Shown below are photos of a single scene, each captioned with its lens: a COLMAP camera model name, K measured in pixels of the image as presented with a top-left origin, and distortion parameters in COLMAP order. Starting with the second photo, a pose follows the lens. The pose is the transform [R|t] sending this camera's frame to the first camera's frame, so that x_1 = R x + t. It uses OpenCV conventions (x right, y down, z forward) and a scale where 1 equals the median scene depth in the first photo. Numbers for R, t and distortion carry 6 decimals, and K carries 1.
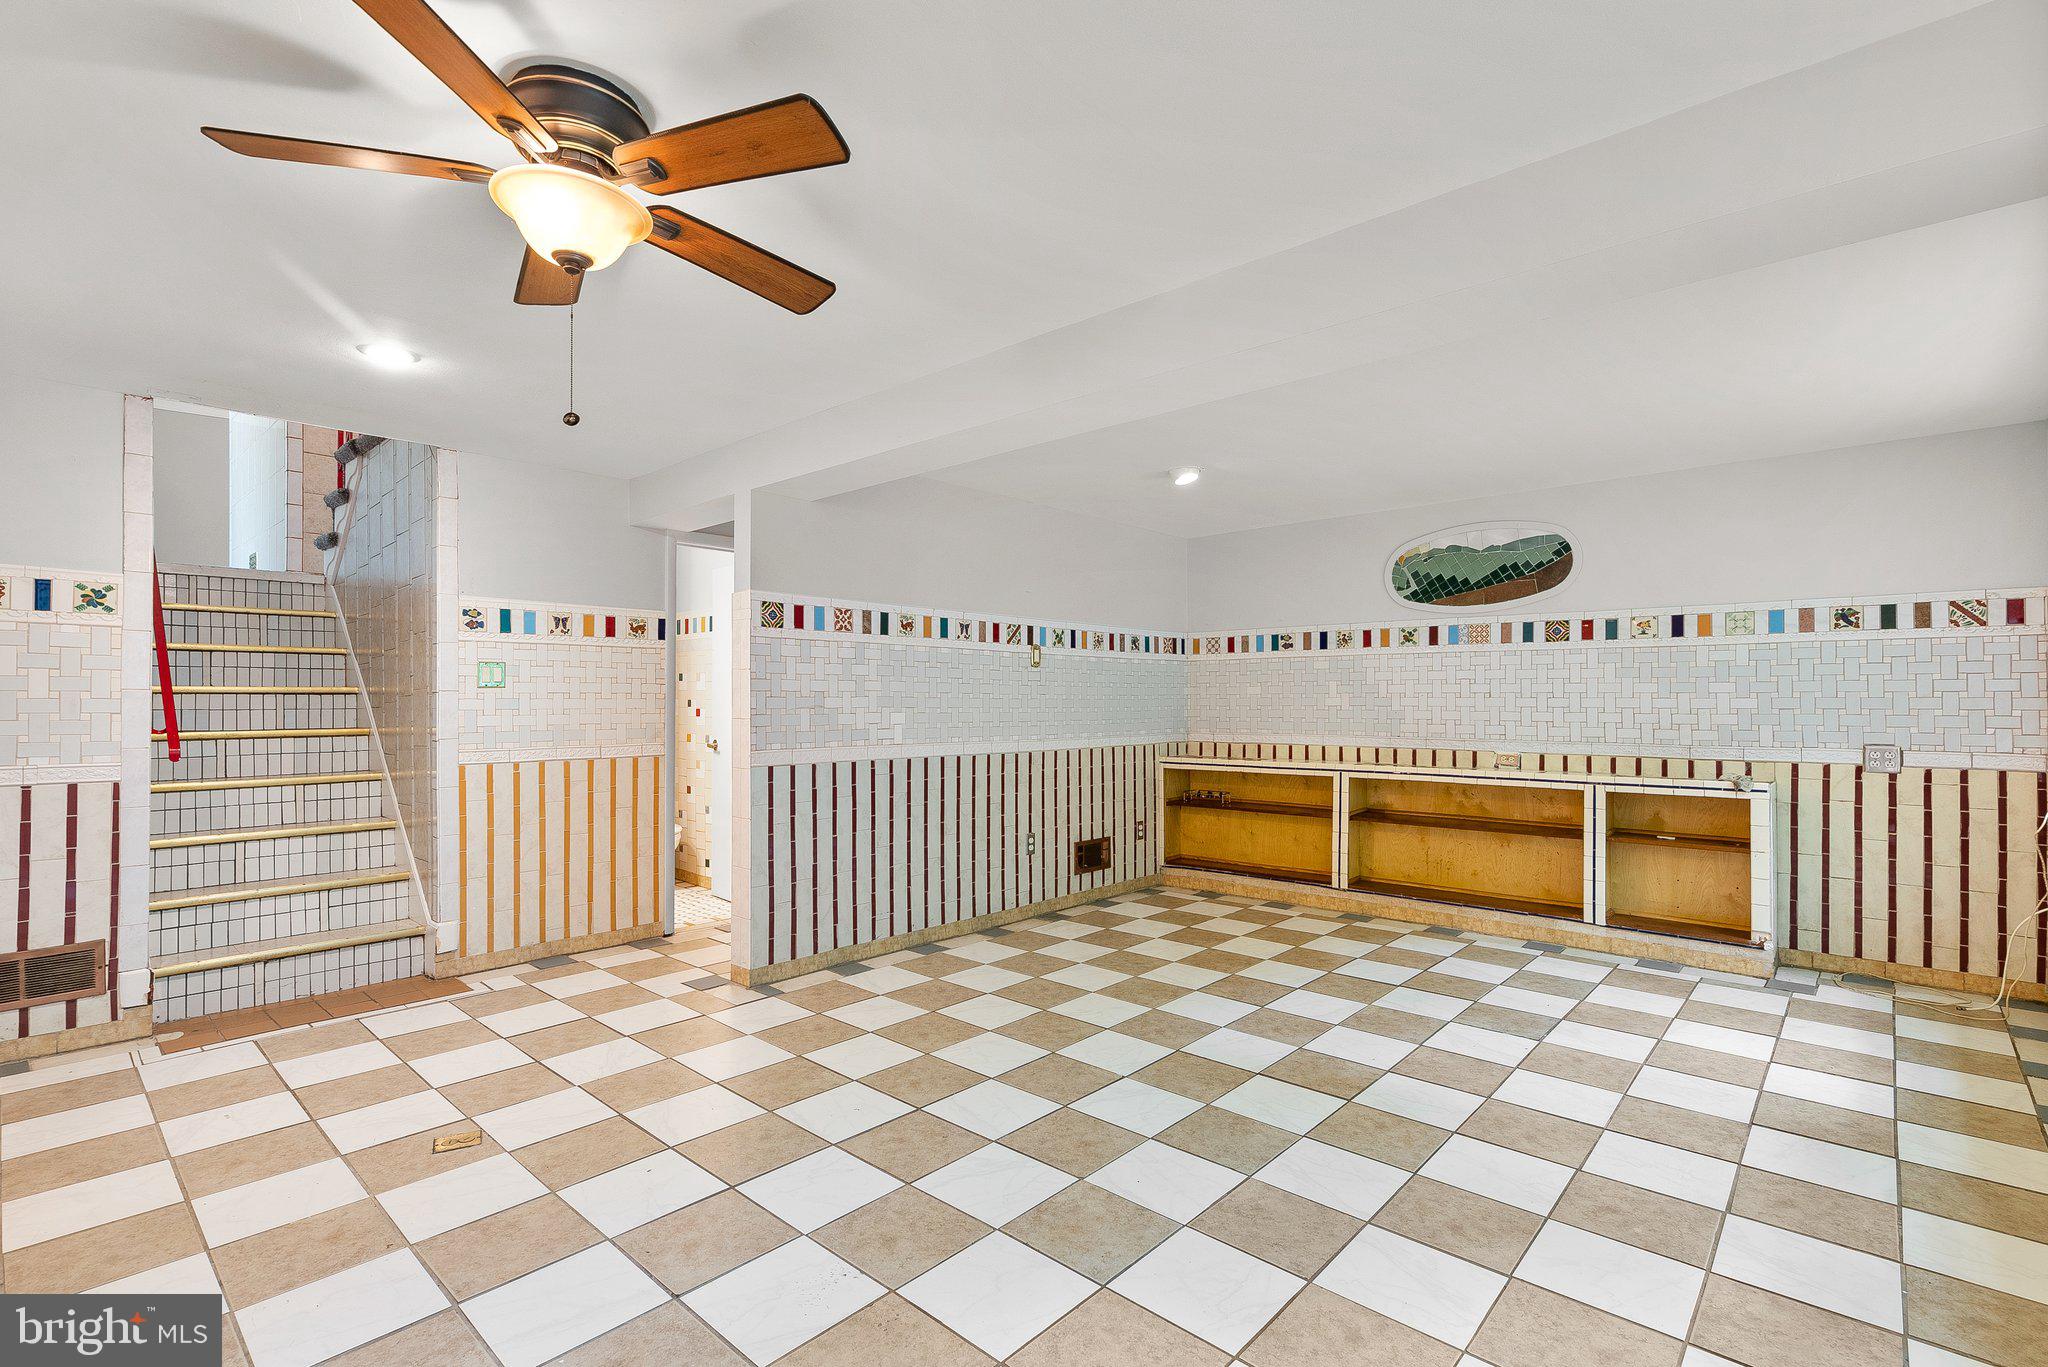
lens RADIAL K [[945.8, 0, 1018.0], [0, 945.8, 695.6], [0, 0, 1]] dist [0.003011, 0.001083]
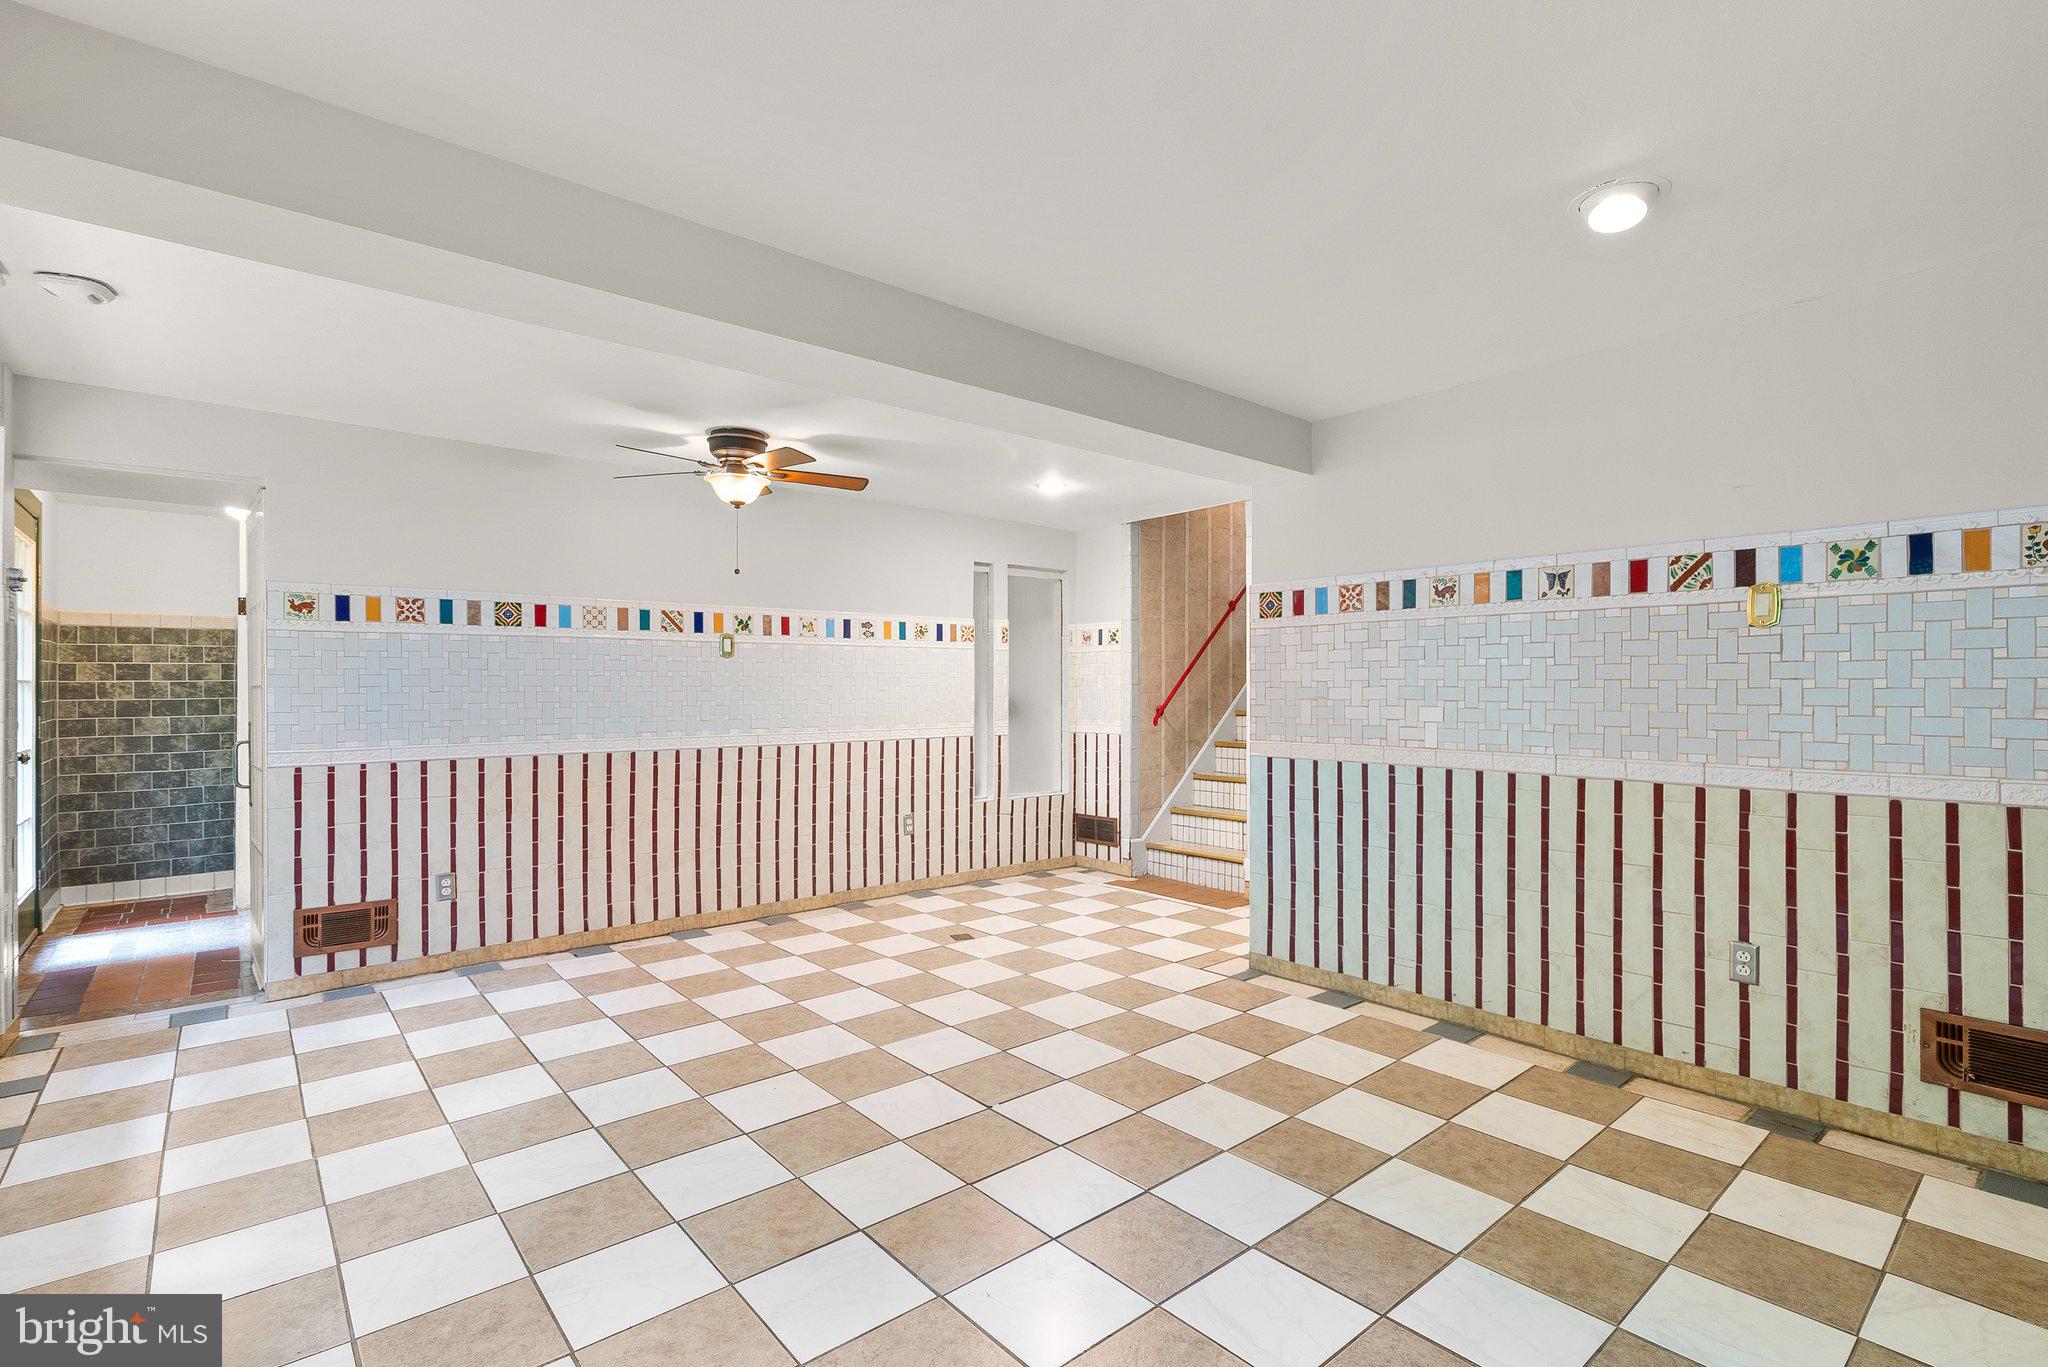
lens RADIAL K [[945.8, 0, 1017.3], [0, 945.8, 687.7], [0, 0, 1]] dist [0.003011, 0.001083]
pose [[-0.123397, -0.001298, -0.992357, 0.714302], [0.007793, 0.999967, -0.002277, 0.001474], [0.992327, -0.008014, -0.123383, 0.806241]]
